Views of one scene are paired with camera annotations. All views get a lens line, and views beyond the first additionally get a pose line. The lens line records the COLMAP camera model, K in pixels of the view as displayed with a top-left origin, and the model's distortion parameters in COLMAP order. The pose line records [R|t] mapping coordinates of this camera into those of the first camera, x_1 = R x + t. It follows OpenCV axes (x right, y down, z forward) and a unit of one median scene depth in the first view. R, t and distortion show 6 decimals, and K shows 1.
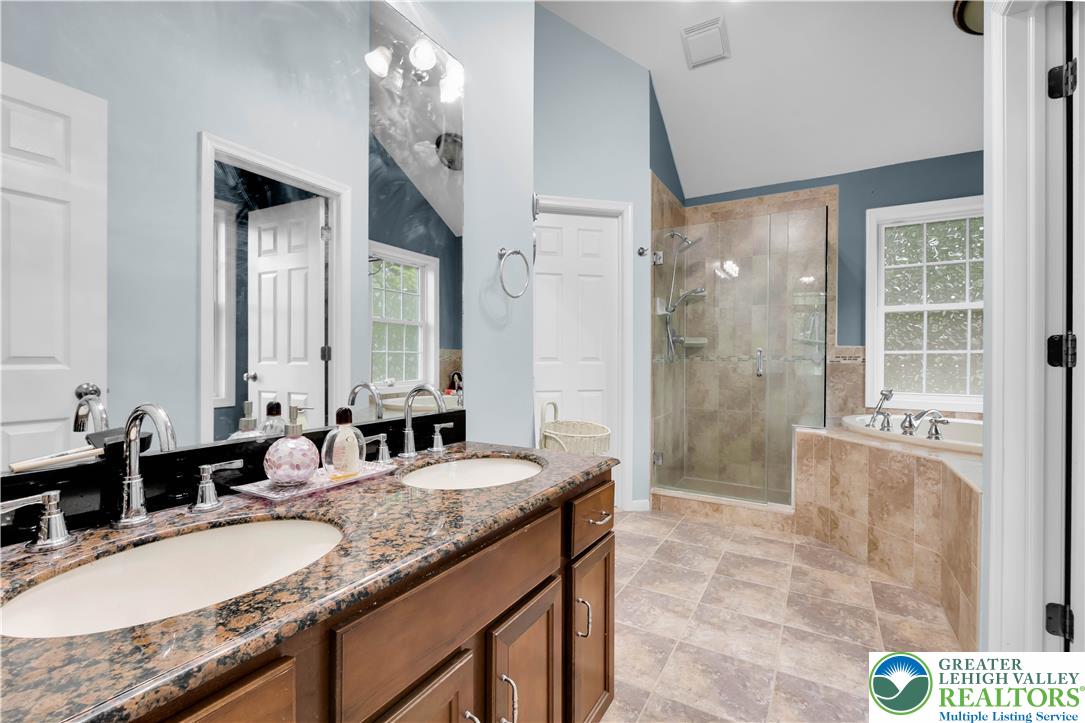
lens RADIAL K [[470.7, 0, 540.8], [0, 470.7, 358.3], [0, 0, 1]] dist [-0.003279, -0.000314]
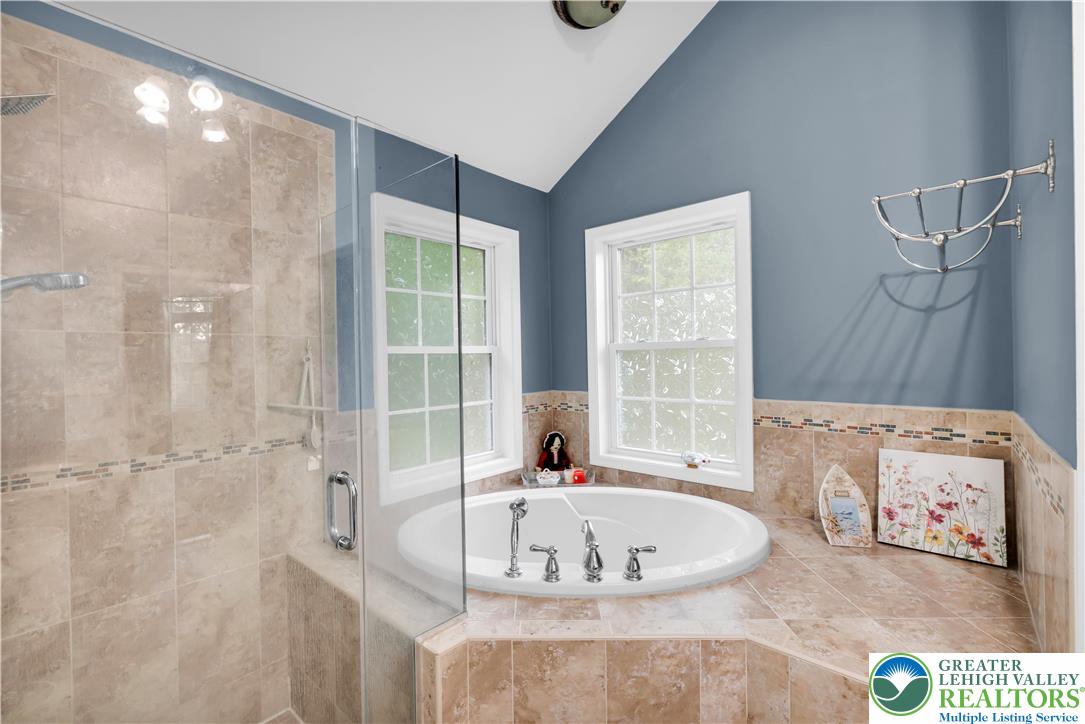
lens RADIAL K [[470.7, 0, 539.3], [0, 470.7, 358.7], [0, 0, 1]] dist [-0.003279, -0.000314]
pose [[0.190640, -0.012031, 0.981586, 0.144927], [0.020398, 0.999758, 0.008292, -0.116918], [-0.981448, 0.018441, 0.190840, 0.831061]]
